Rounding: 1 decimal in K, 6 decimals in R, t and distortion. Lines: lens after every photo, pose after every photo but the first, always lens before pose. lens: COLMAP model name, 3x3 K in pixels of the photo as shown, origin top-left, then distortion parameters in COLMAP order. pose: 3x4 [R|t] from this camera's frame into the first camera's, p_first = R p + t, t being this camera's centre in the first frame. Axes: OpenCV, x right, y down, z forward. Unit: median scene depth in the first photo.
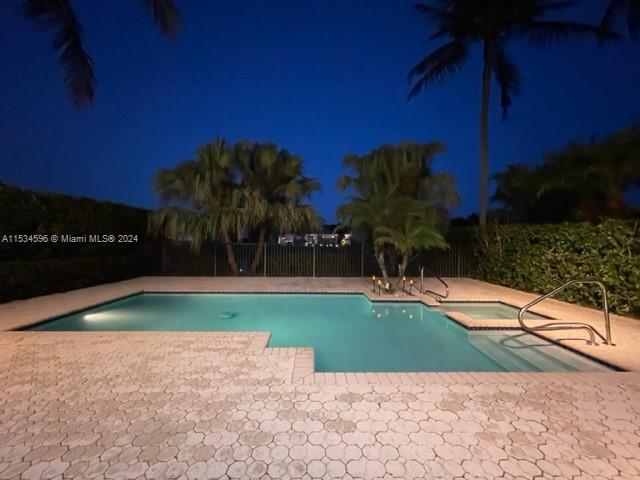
lens RADIAL K [[258.4, 0, 319.5], [0, 258.4, 240.5], [0, 0, 1]] dist [0.001916, 0.000641]
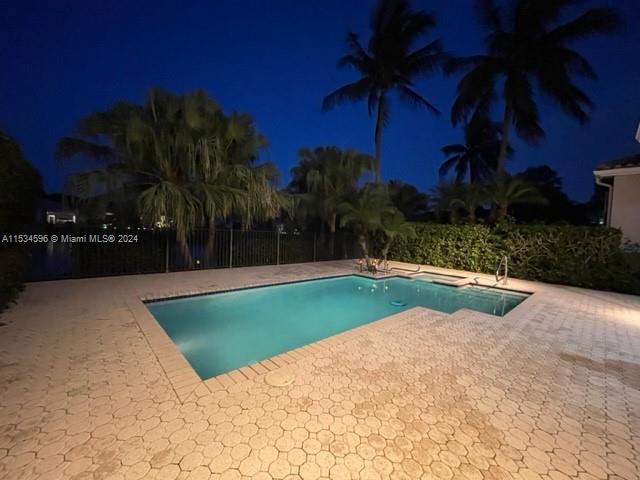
lens RADIAL K [[258.4, 0, 321.7], [0, 258.4, 241.2], [0, 0, 1]] dist [0.001916, 0.000641]
pose [[0.748879, -0.002826, 0.662700, -1.679603], [-0.037115, 0.998243, 0.046198, -0.000233], [-0.661666, -0.059193, 0.747459, 0.484271]]
